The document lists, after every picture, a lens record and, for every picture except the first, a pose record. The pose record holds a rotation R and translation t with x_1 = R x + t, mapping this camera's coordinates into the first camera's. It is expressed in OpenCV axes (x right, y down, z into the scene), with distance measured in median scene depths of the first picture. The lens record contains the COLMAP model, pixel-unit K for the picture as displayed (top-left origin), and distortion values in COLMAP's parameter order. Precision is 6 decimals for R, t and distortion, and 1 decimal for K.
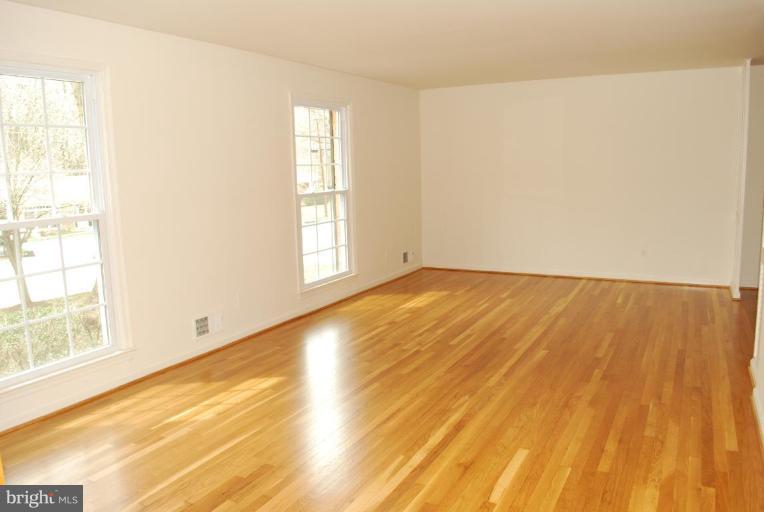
lens RADIAL K [[603.4, 0, 386.5], [0, 603.4, 256.9], [0, 0, 1]] dist [-0.084014, 0.009593]
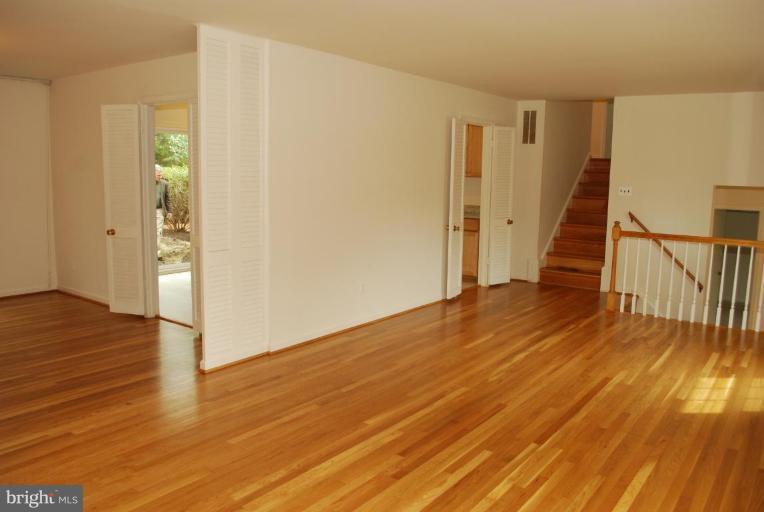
lens RADIAL K [[603.4, 0, 386.5], [0, 603.4, 256.9], [0, 0, 1]] dist [-0.084014, 0.009593]
pose [[-0.988000, -0.015556, 0.153668, 0.139356], [0.029242, 0.958082, 0.284998, -0.284069], [-0.151660, 0.286071, -0.946130, 1.808693]]
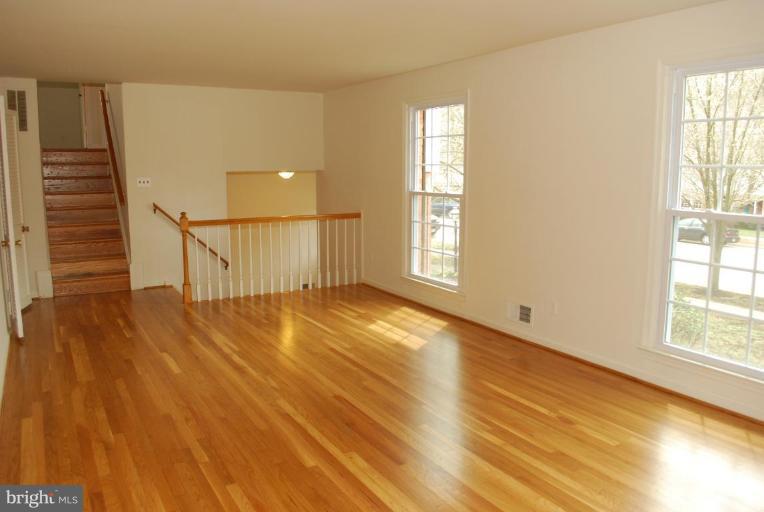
lens RADIAL K [[603.4, 0, 386.5], [0, 603.4, 256.9], [0, 0, 1]] dist [-0.084014, 0.009593]
pose [[-0.526987, 0.151386, -0.836282, 0.787475], [-0.116022, 0.961980, 0.247252, -0.243935], [0.841917, 0.227326, -0.489386, 1.452092]]
